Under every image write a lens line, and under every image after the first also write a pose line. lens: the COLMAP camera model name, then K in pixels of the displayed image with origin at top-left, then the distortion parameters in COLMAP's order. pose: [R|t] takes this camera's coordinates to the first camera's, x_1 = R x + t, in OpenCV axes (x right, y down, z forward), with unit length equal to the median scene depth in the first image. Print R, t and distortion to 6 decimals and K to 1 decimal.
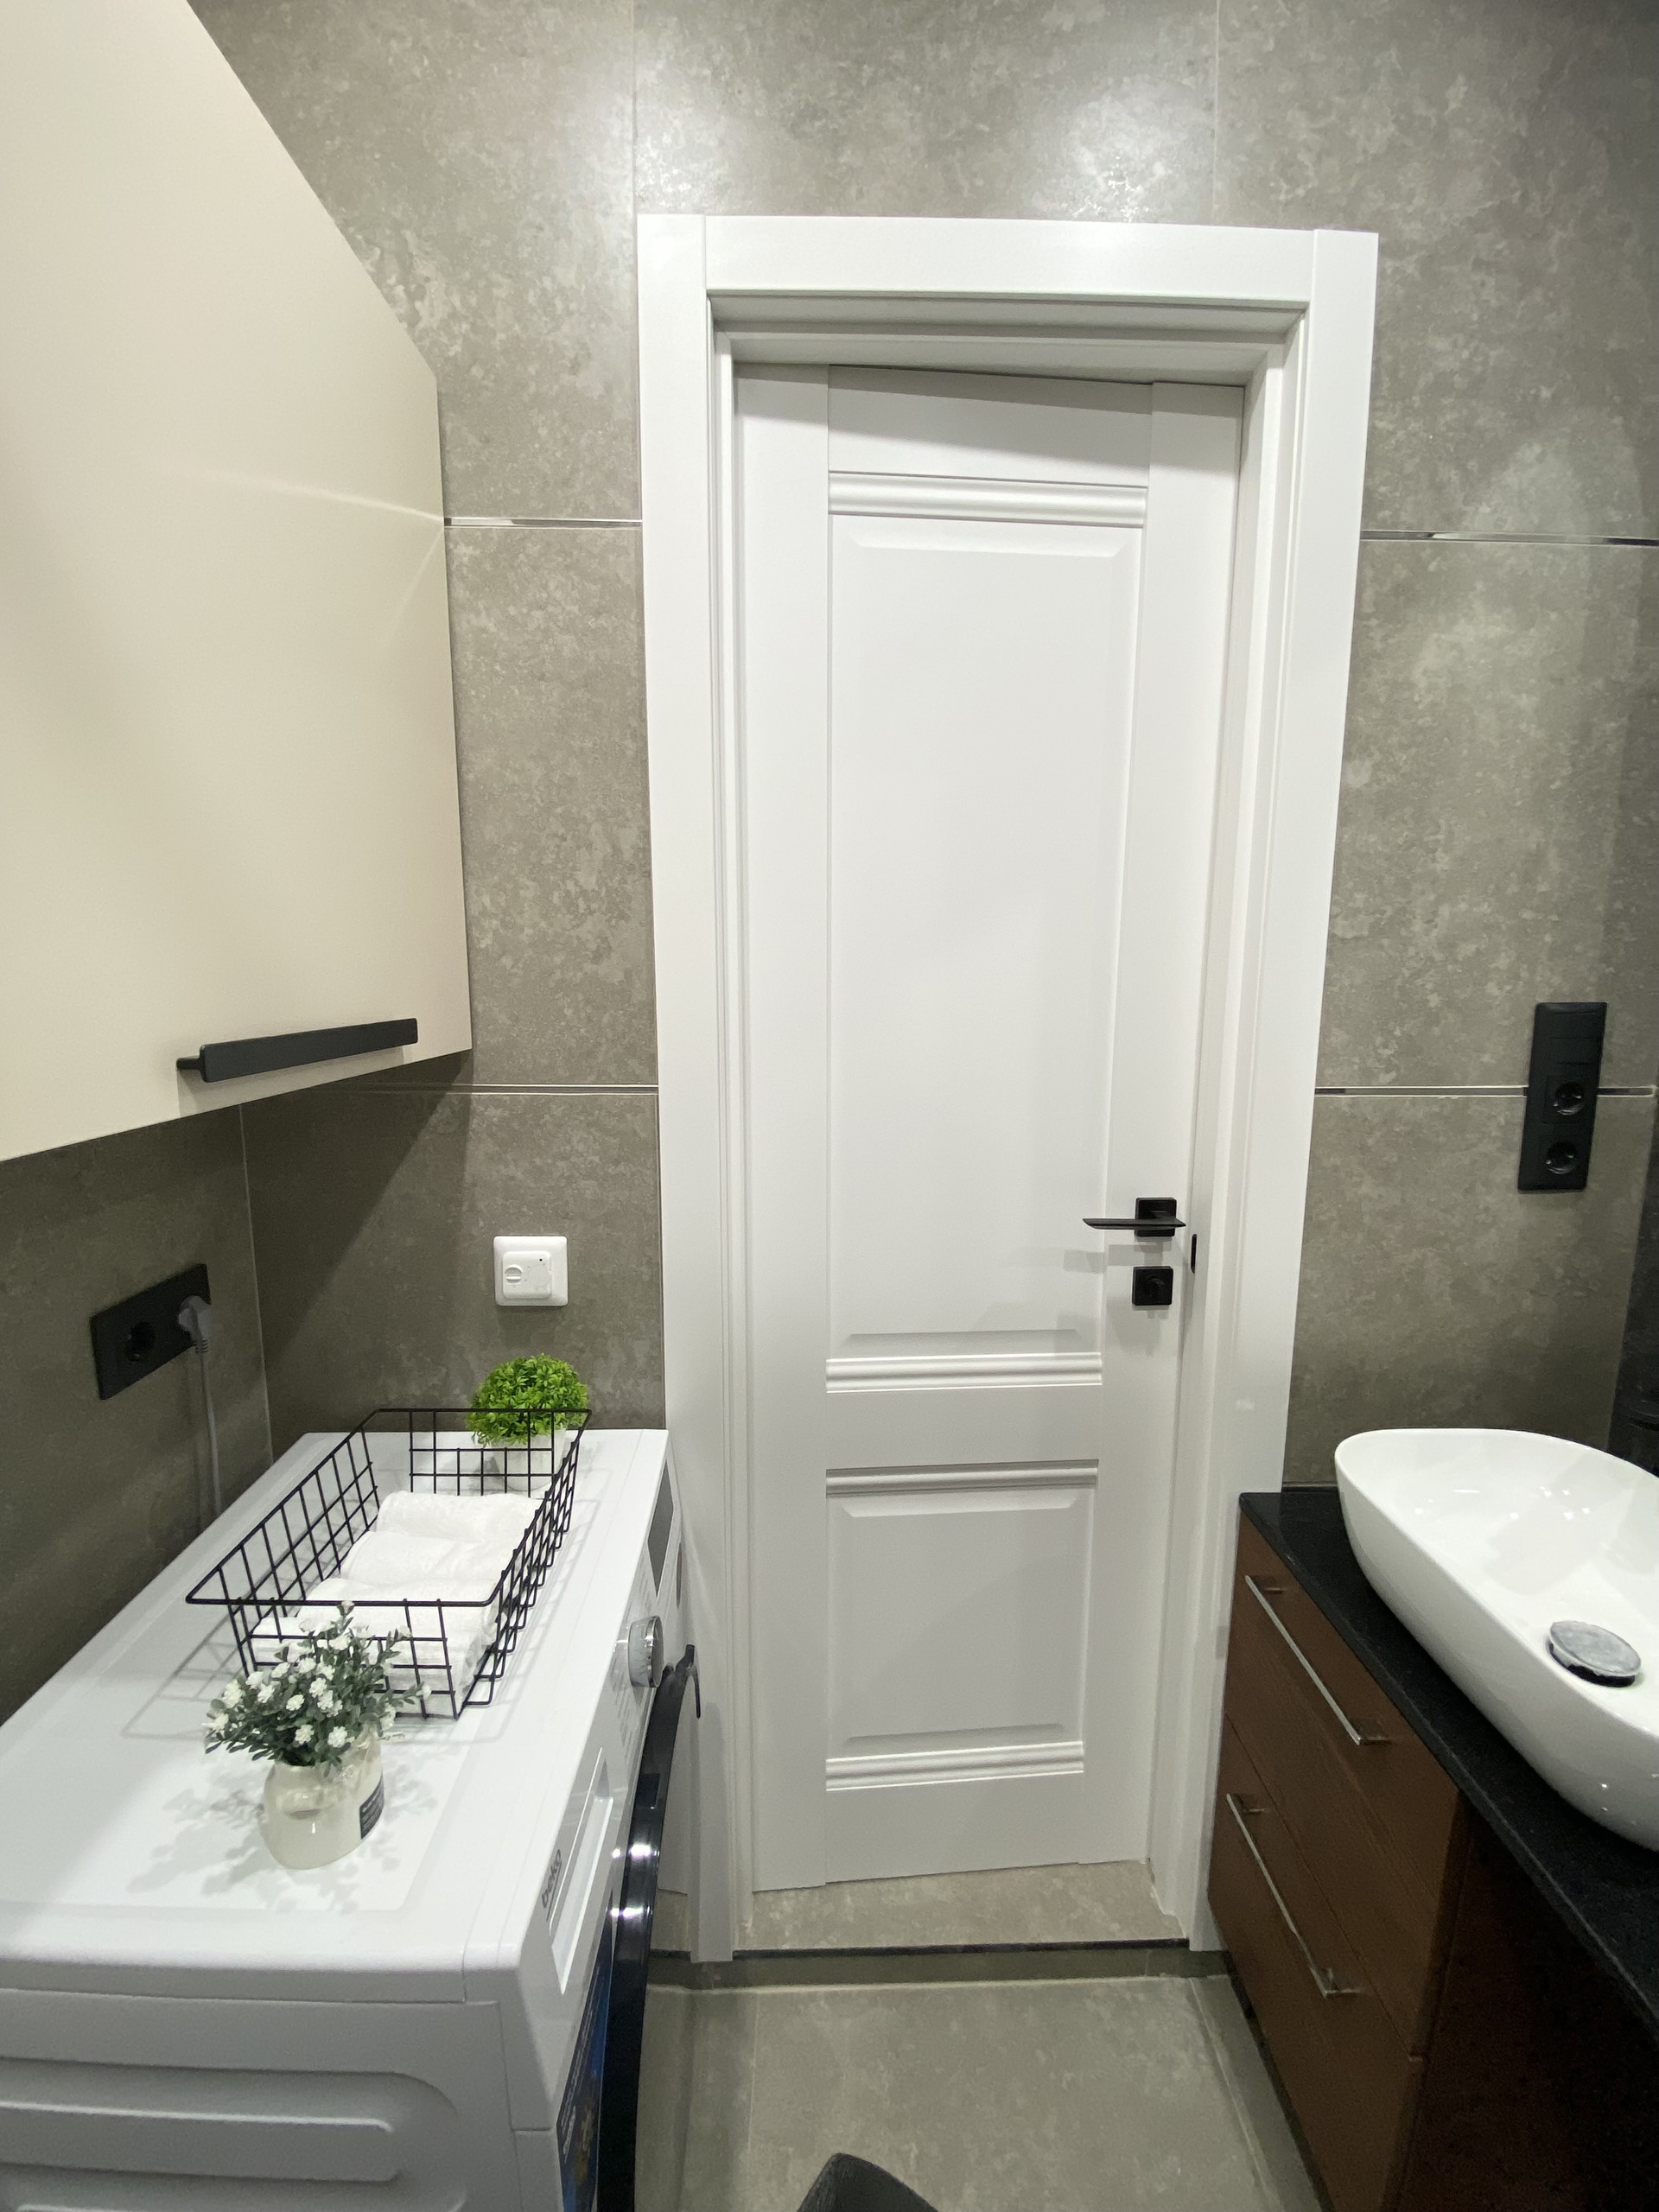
lens RADIAL K [[900.3, 0, 830.2], [0, 900.3, 1094.1], [0, 0, 1]] dist [0.019322, -0.020642]
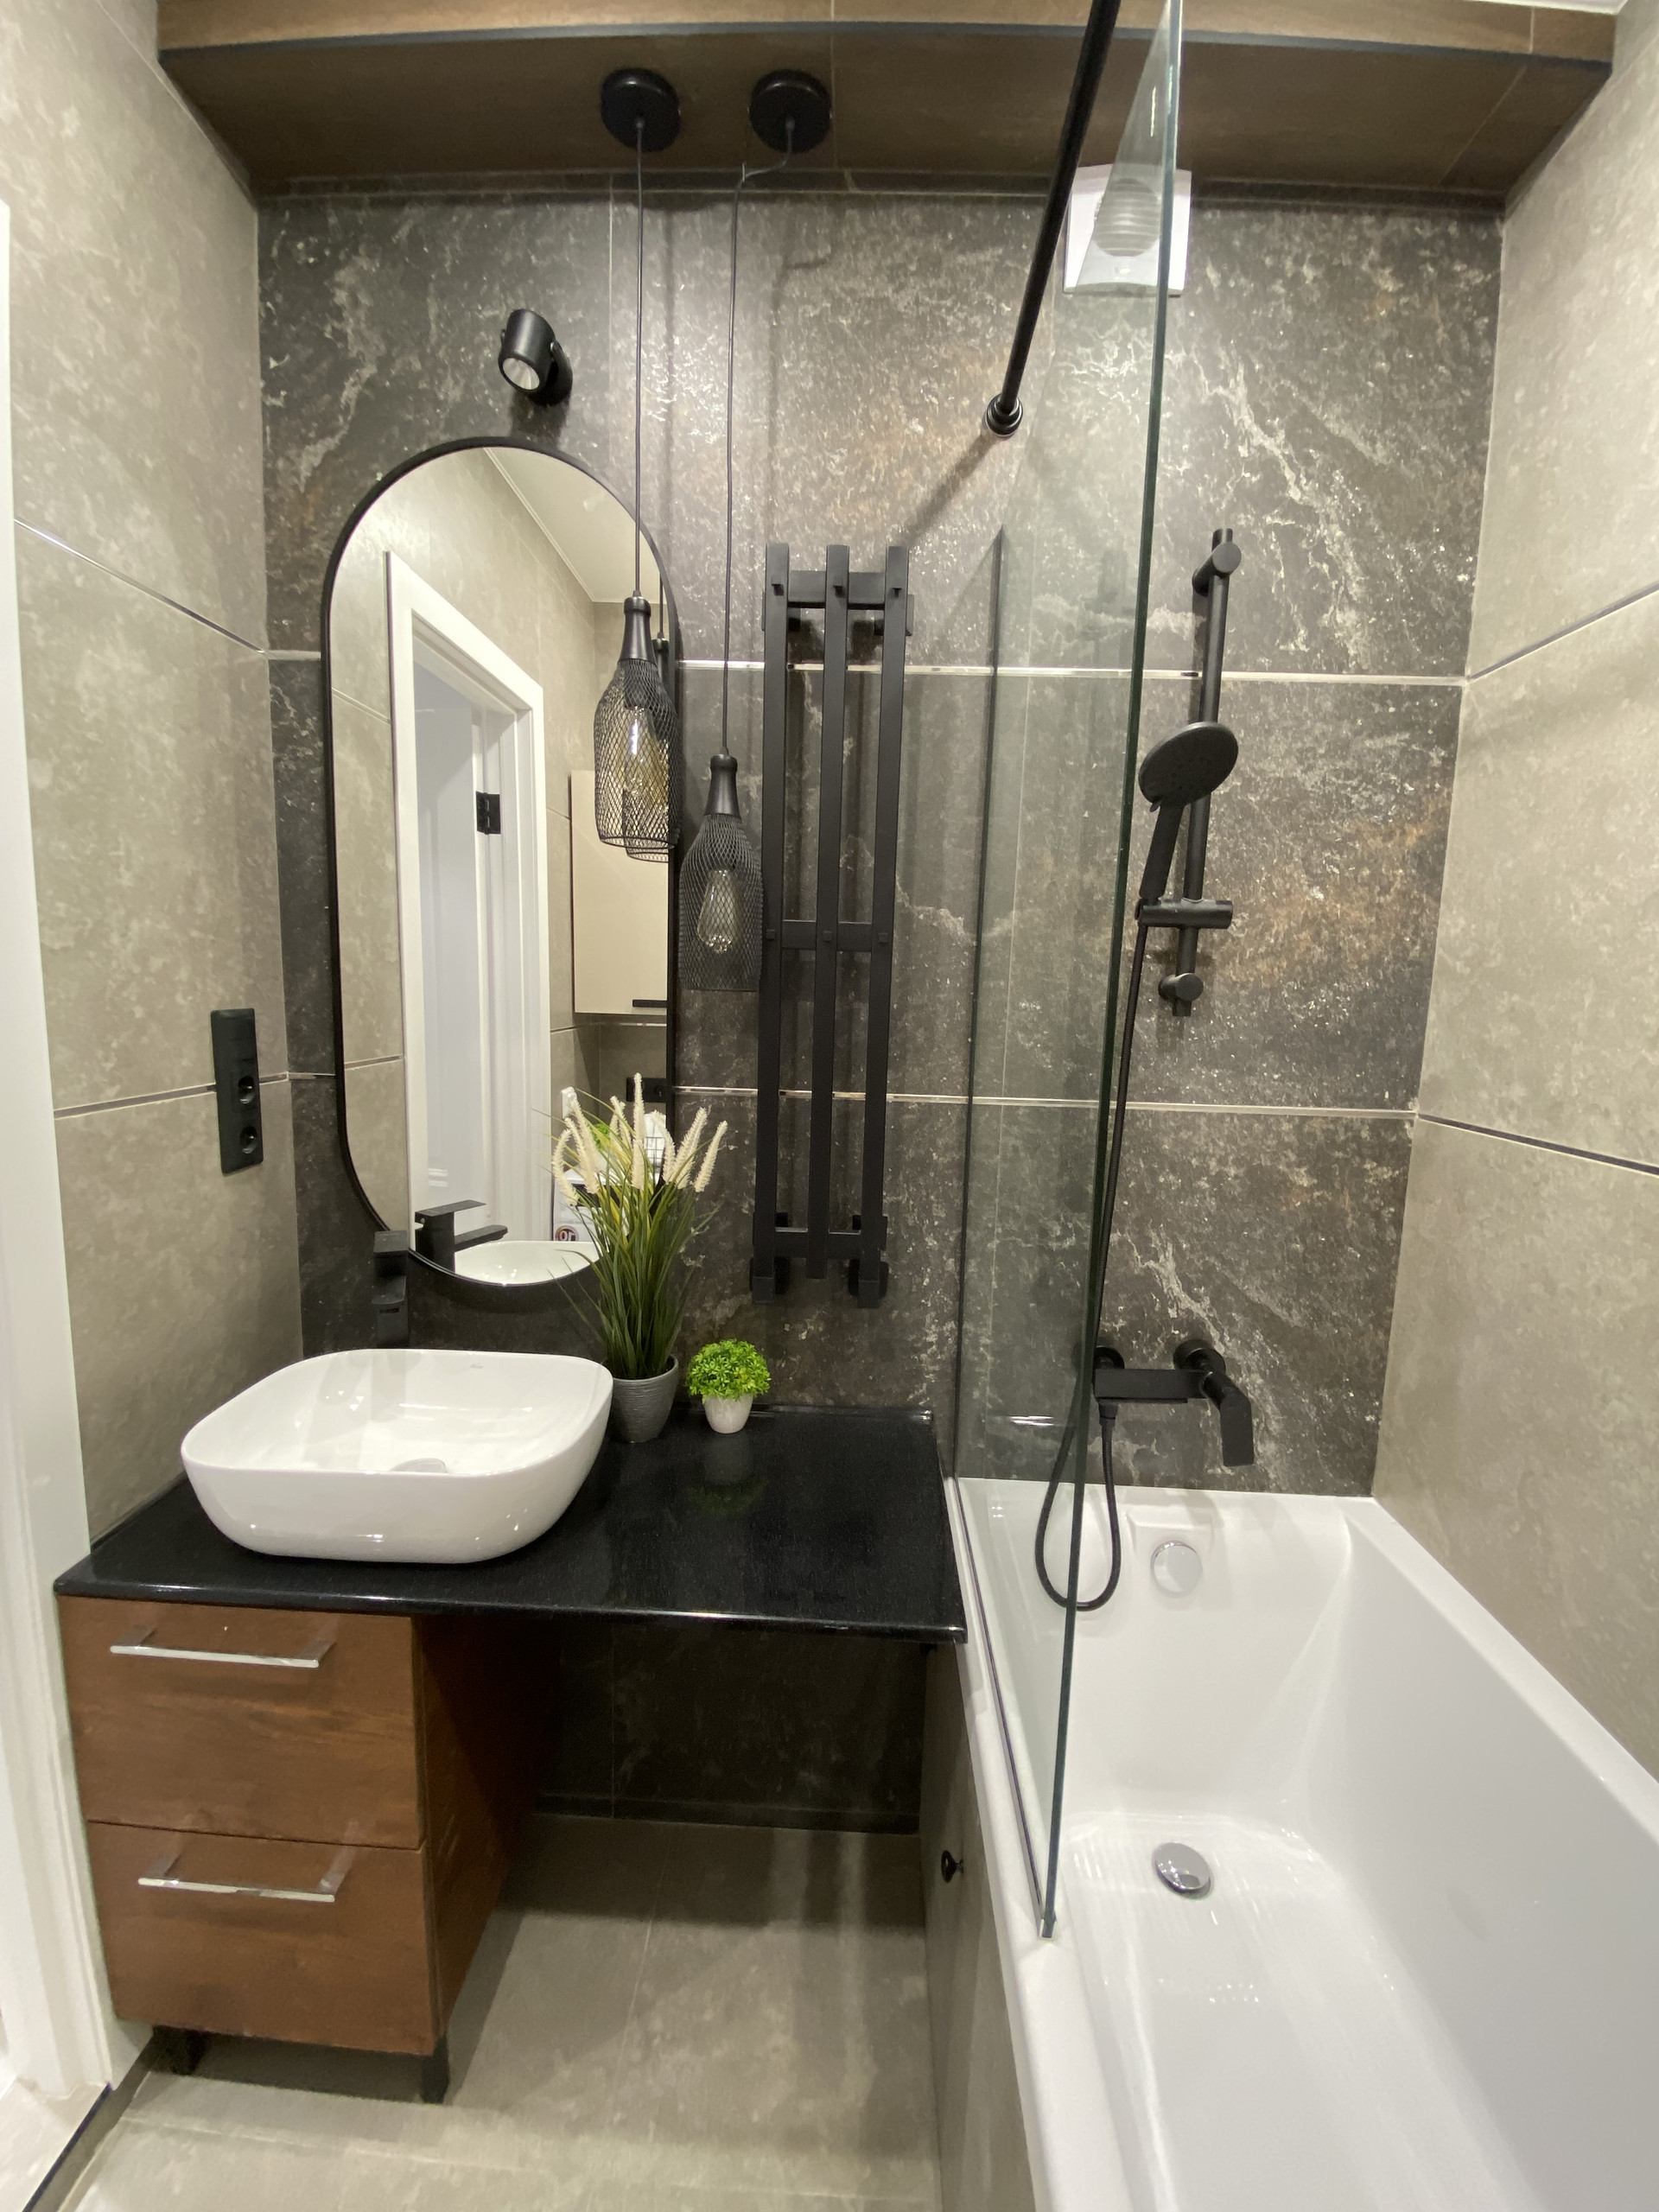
lens RADIAL K [[898.4, 0, 833.5], [0, 898.4, 1098.7], [0, 0, 1]] dist [0.002678, -0.013894]
pose [[0.044673, -0.129118, 0.990622, -0.329141], [0.114125, 0.985780, 0.123341, -0.041483], [-0.992462, 0.107545, 0.058773, 0.162499]]
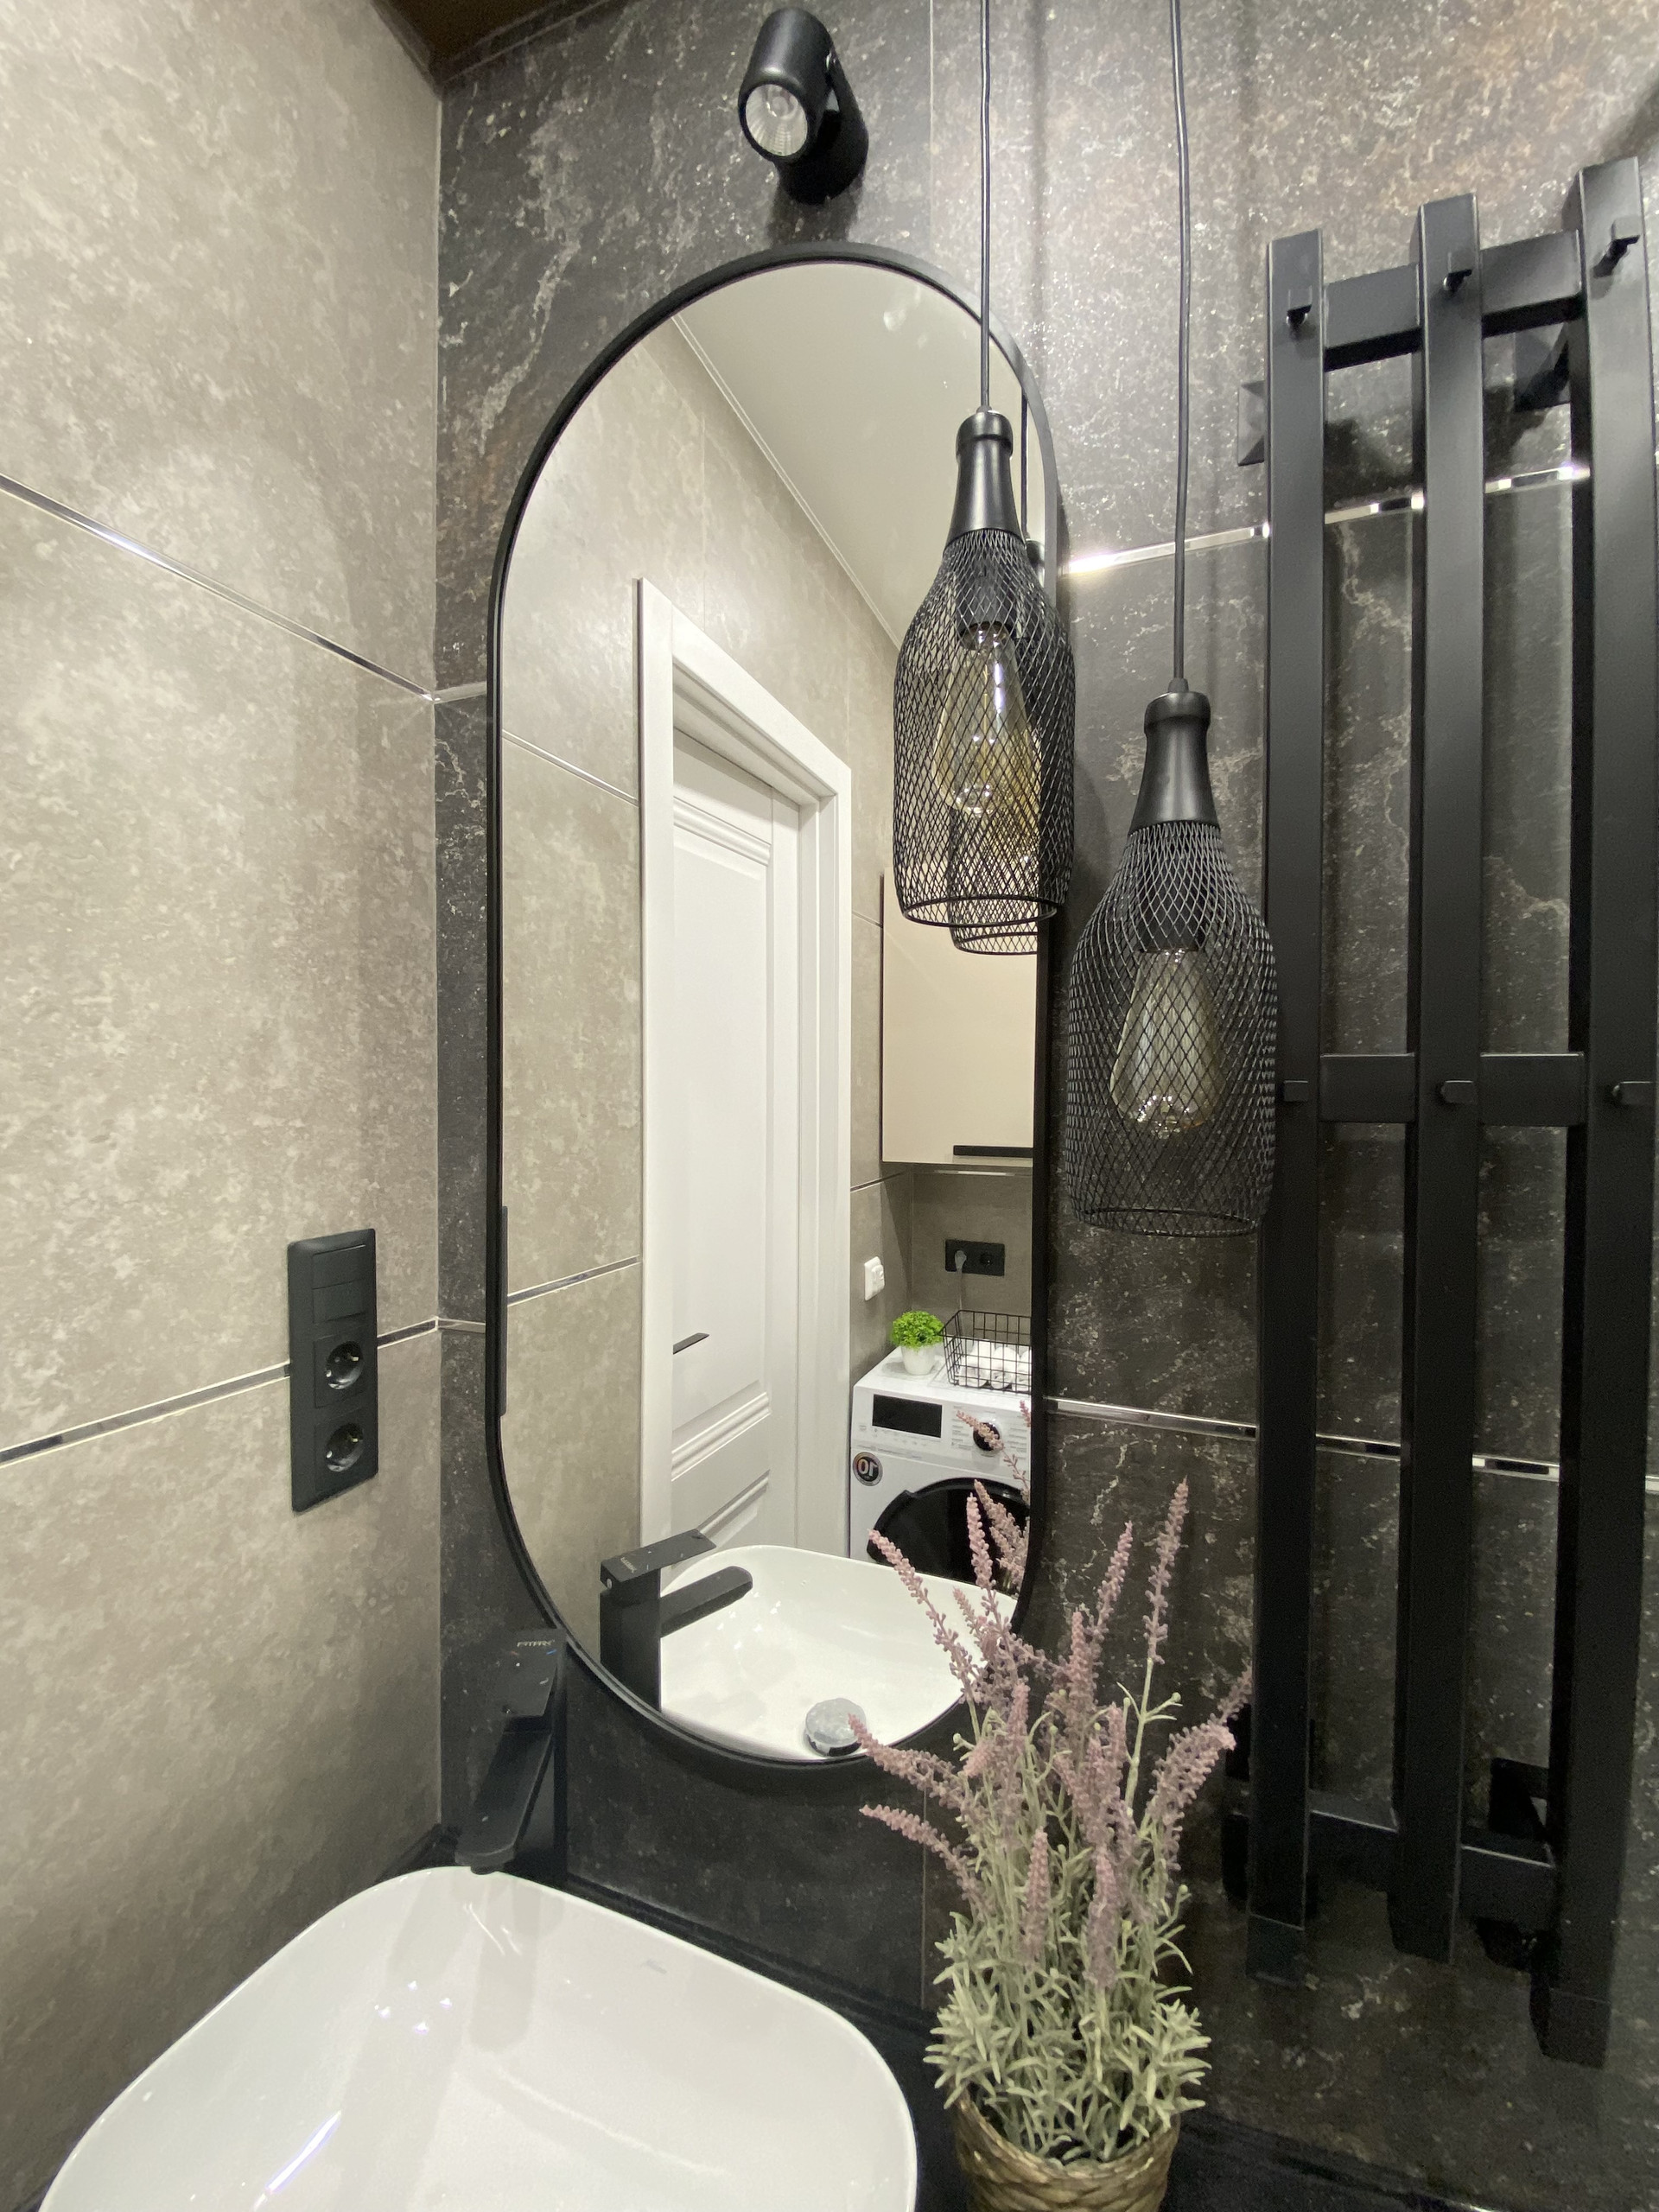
lens RADIAL K [[894.7, 0, 829.5], [0, 894.7, 1106.0], [0, 0, 1]] dist [0.018551, -0.019635]
pose [[0.389650, -0.019961, 0.920747, 0.307774], [0.128530, 0.991160, -0.032905, -0.131196], [-0.911950, 0.131165, 0.388771, 0.333602]]
